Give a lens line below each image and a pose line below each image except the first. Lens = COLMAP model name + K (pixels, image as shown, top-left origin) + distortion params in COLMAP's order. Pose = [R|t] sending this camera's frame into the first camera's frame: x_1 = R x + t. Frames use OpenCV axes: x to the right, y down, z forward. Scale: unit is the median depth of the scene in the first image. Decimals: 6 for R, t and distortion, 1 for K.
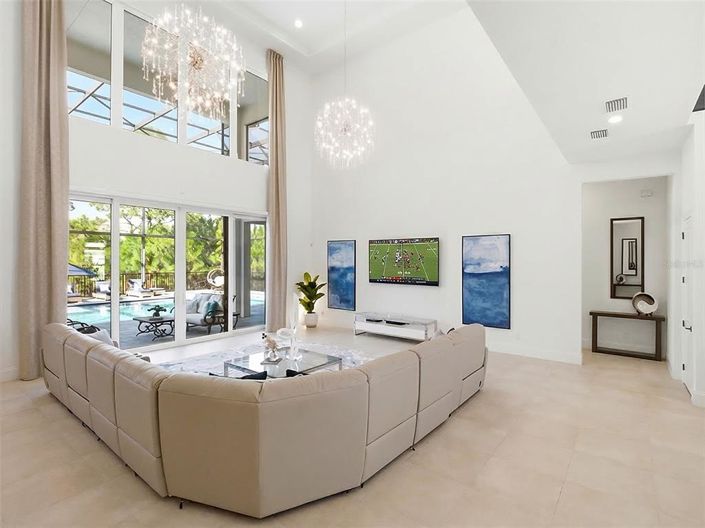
lens RADIAL K [[353.2, 0, 355.9], [0, 353.2, 265.7], [0, 0, 1]] dist [0.002064, 0.000587]
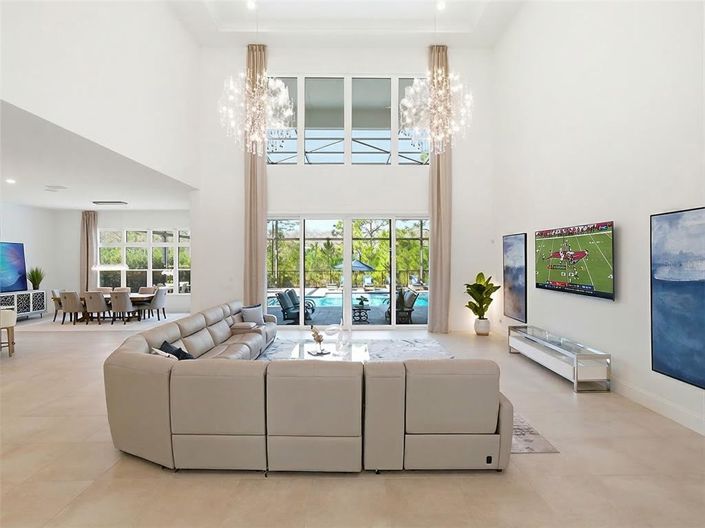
lens RADIAL K [[337.2, 0, 352.1], [0, 337.2, 262.3], [0, 0, 1]] dist [-0.001610, -0.000157]
pose [[0.619877, 0.001782, -0.784697, 0.397754], [-0.006533, 0.999974, -0.002890, -0.002804], [0.784671, 0.006917, 0.619873, 0.271895]]
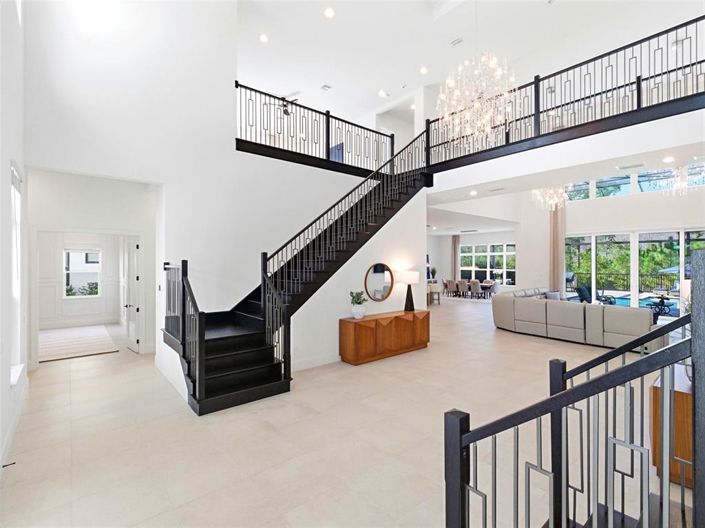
lens RADIAL K [[337.2, 0, 358.2], [0, 337.2, 264.6], [0, 0, 1]] dist [-0.001610, -0.000157]
pose [[-0.194401, 0.002575, -0.980919, 1.171936], [-0.012833, 0.999904, 0.005168, -0.003102], [0.980838, 0.013593, -0.194350, 0.057920]]
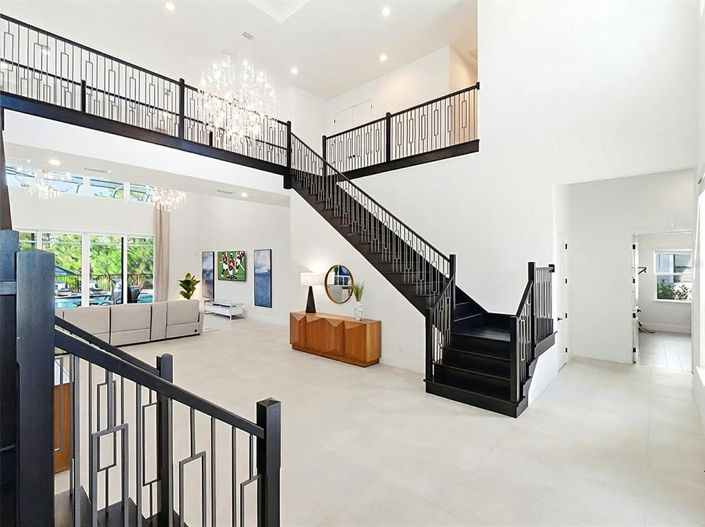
lens RADIAL K [[337.2, 0, 352.6], [0, 337.2, 265.8], [0, 0, 1]] dist [-0.001610, -0.000157]
pose [[0.997940, 0.003210, -0.064078, 0.779582], [-0.004083, 0.999900, -0.013513, 0.004847], [0.064029, 0.013747, 0.997853, -0.445357]]
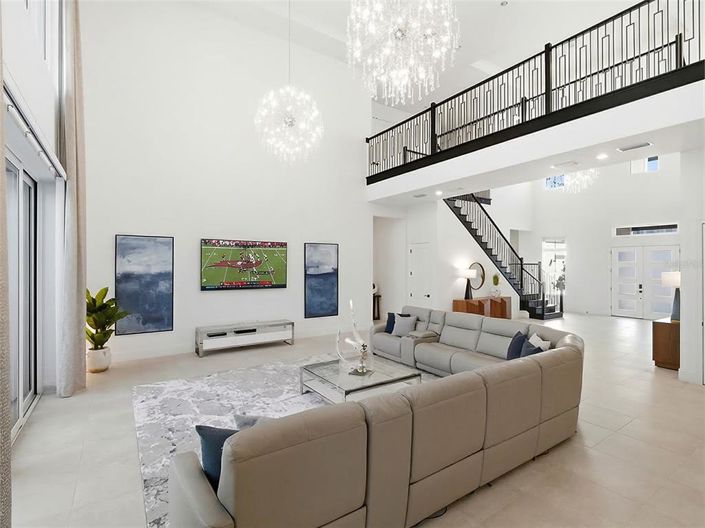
lens RADIAL K [[353.2, 0, 356.8], [0, 353.2, 267.4], [0, 0, 1]] dist [0.002064, 0.000587]
pose [[0.296495, -0.013252, 0.954942, -0.701245], [0.013180, 0.999865, 0.009783, -0.010989], [-0.954943, 0.009685, 0.296630, 0.460602]]
